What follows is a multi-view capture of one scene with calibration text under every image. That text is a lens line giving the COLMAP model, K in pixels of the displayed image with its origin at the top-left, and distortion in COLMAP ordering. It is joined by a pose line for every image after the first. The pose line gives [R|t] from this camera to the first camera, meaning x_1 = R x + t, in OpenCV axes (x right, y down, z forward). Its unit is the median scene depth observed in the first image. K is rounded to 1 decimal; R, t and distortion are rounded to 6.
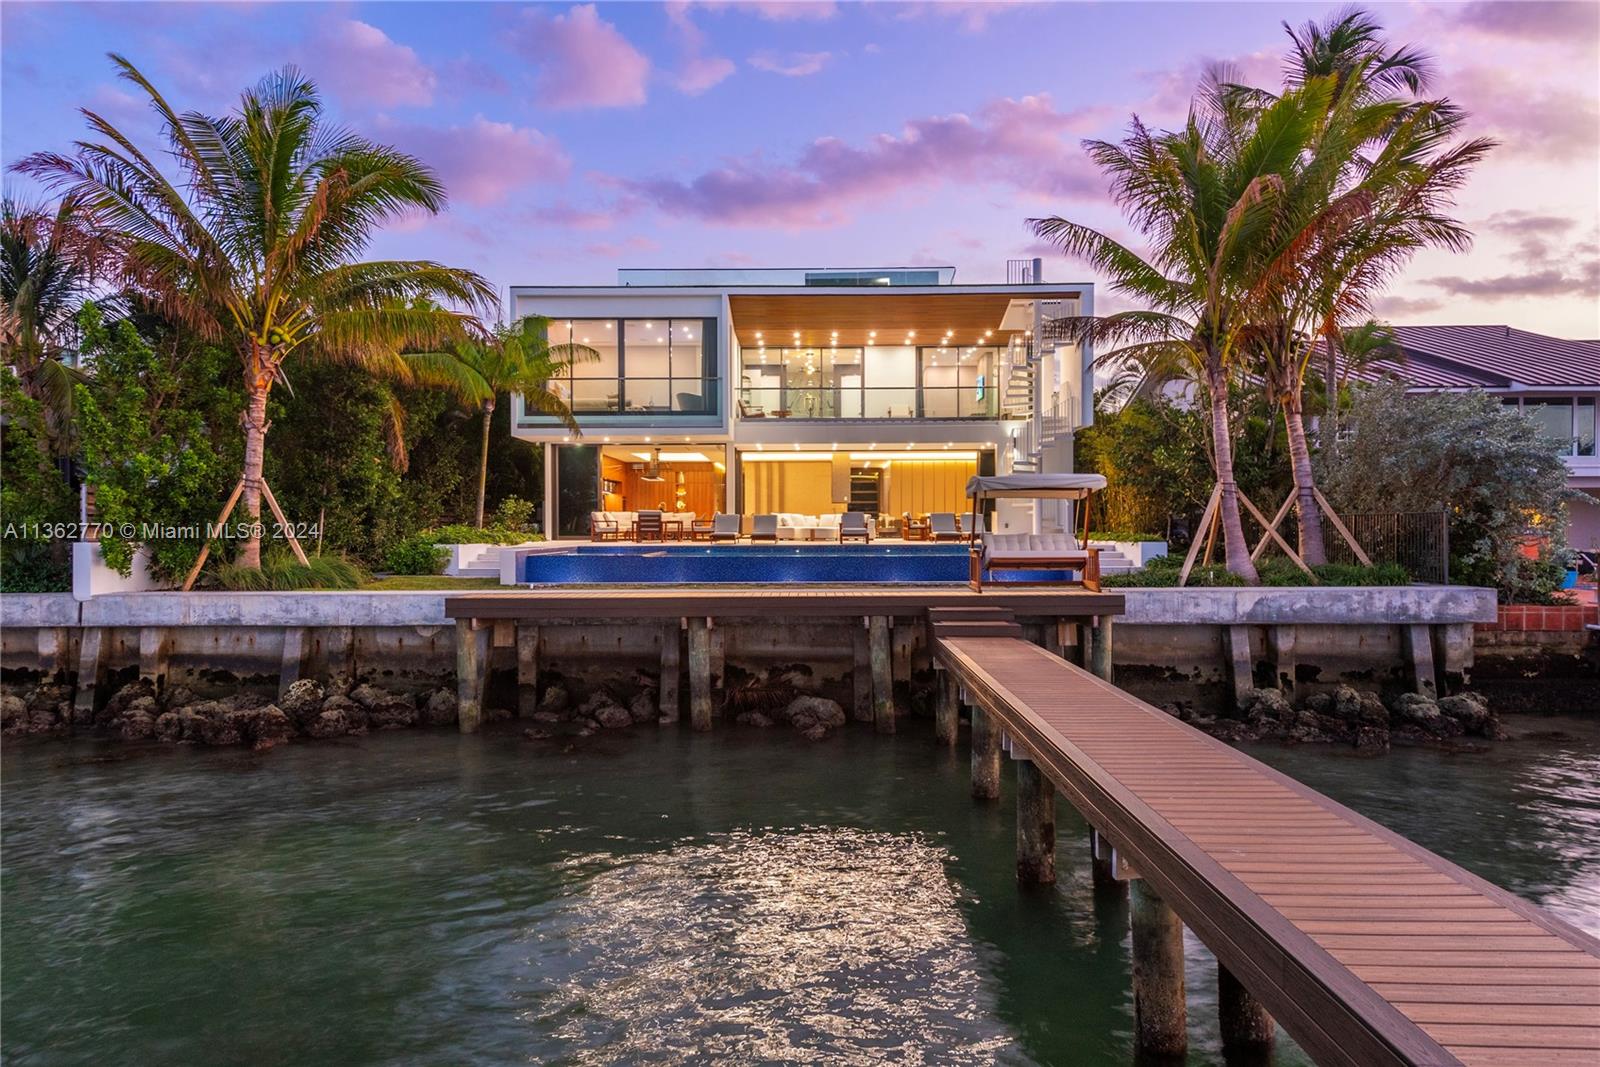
lens RADIAL K [[1047.2, 0, 797.9], [0, 1047.2, 558.4], [0, 0, 1]] dist [-0.002853, -0.001424]
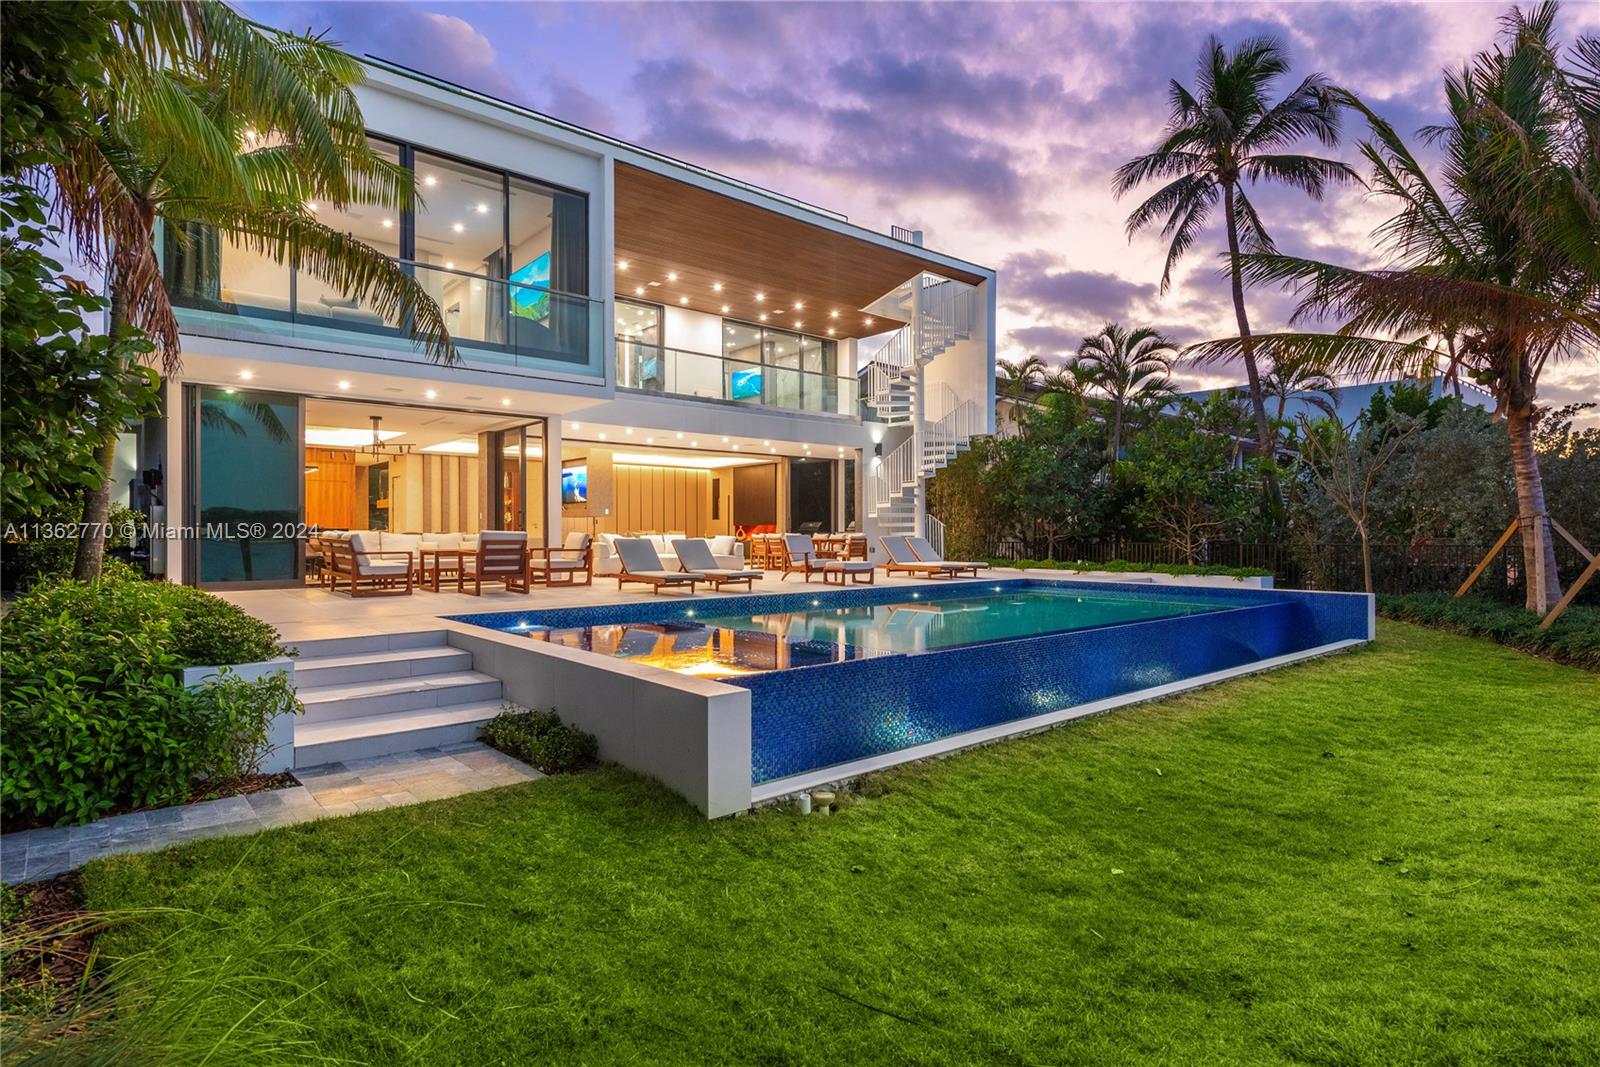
lens RADIAL K [[840.0, 0, 800.0], [0, 840.0, 533.5], [0, 0, 1]] dist [0.001318, 0.000199]
pose [[0.751458, 0.003407, 0.659772, -0.291031], [0.020720, 0.999372, -0.028760, -0.028653], [-0.659455, 0.035282, 0.750916, 0.580153]]
